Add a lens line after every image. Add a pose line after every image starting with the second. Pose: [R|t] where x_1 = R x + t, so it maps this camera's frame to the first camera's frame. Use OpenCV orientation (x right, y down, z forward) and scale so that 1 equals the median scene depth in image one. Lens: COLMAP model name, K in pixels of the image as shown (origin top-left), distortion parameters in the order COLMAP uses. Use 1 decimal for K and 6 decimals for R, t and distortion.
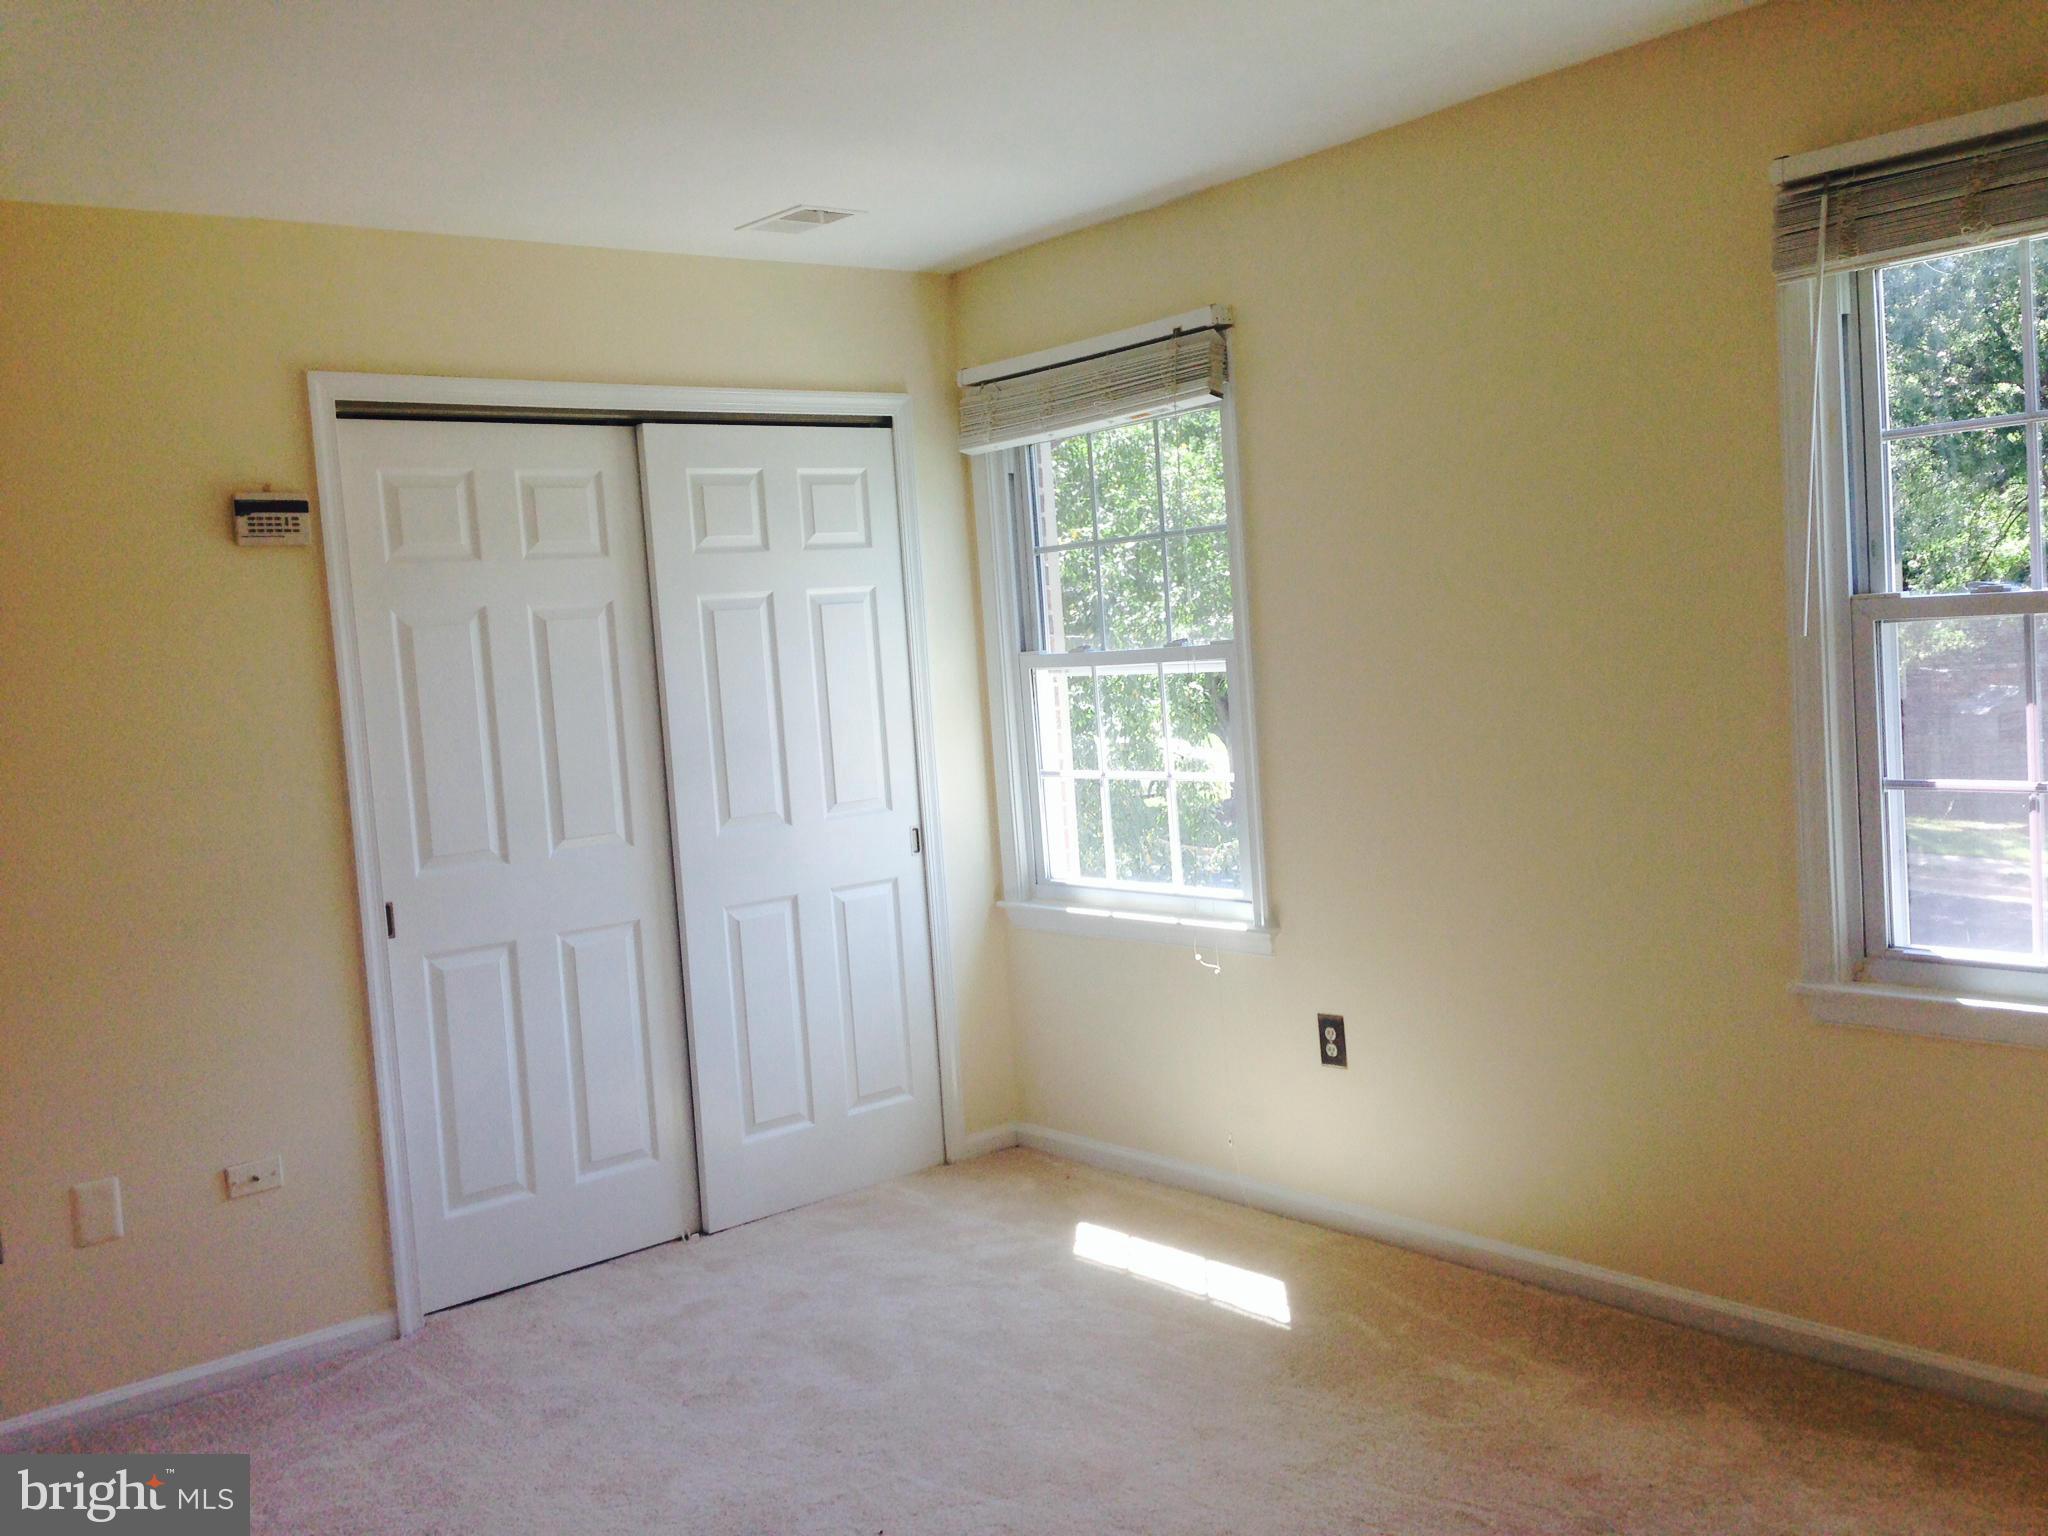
lens RADIAL K [[1897.1, 0, 988.3], [0, 1897.1, 768.9], [0, 0, 1]] dist [0.093673, -0.133377]
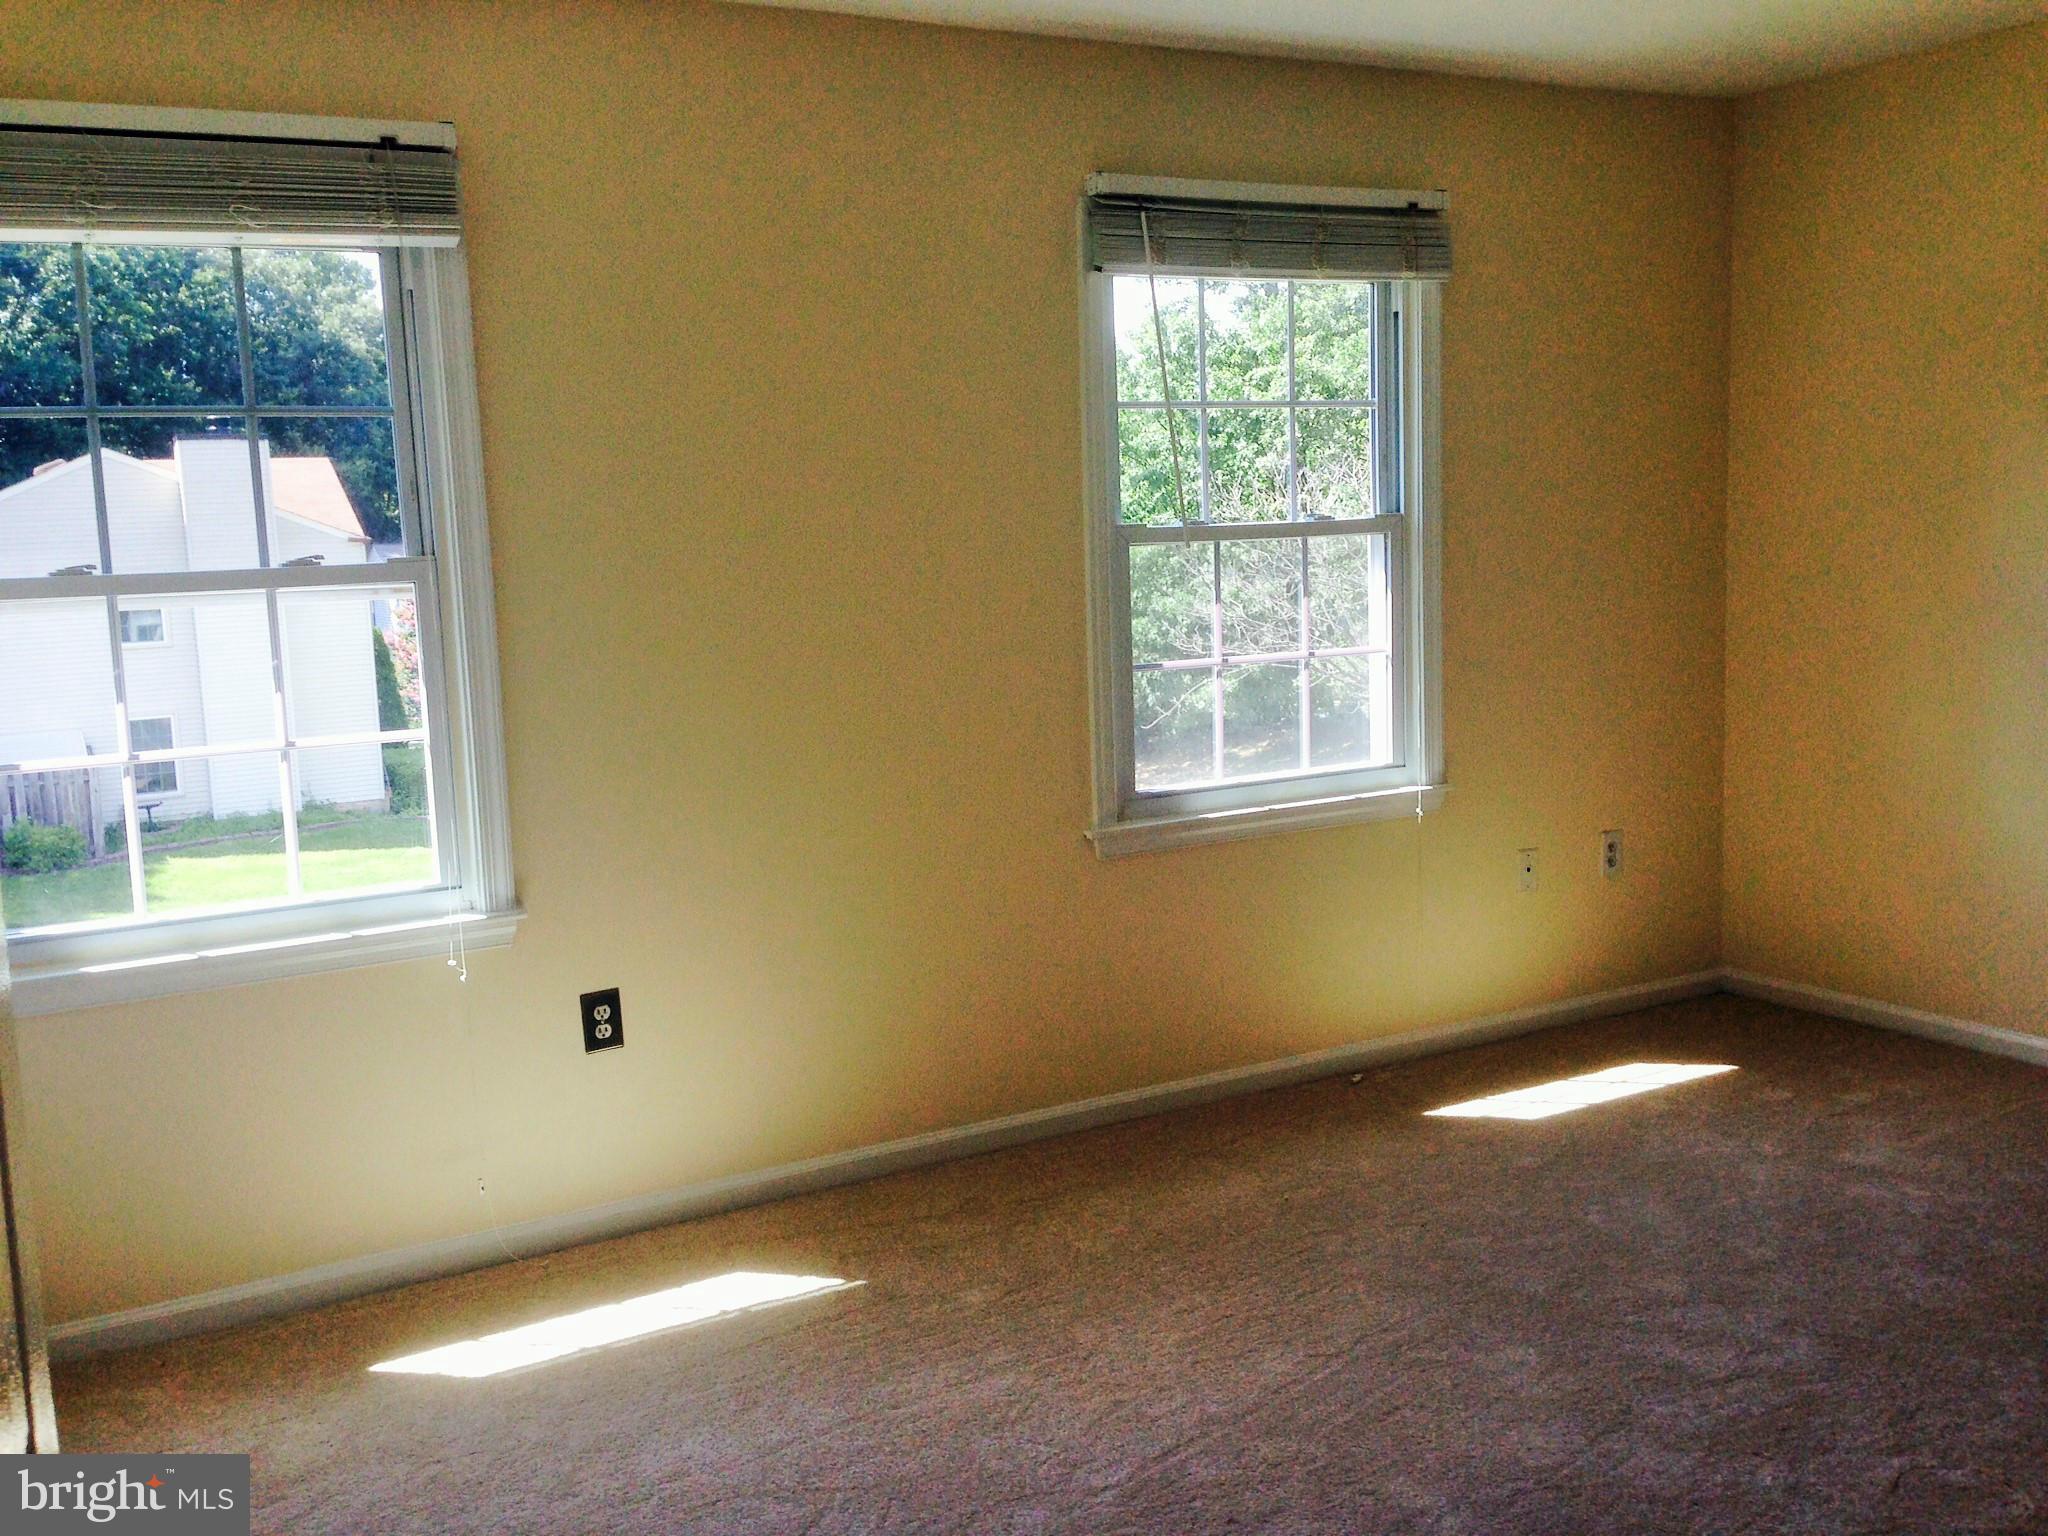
lens RADIAL K [[1737.0, 0, 1024.0], [0, 1737.0, 768.0], [0, 0, 1]] dist [-0.003472, -0.003805]
pose [[0.174237, -0.069173, 0.982271, -0.609474], [0.093893, 0.994152, 0.053355, 0.004456], [-0.980217, 0.082932, 0.179713, 0.724215]]
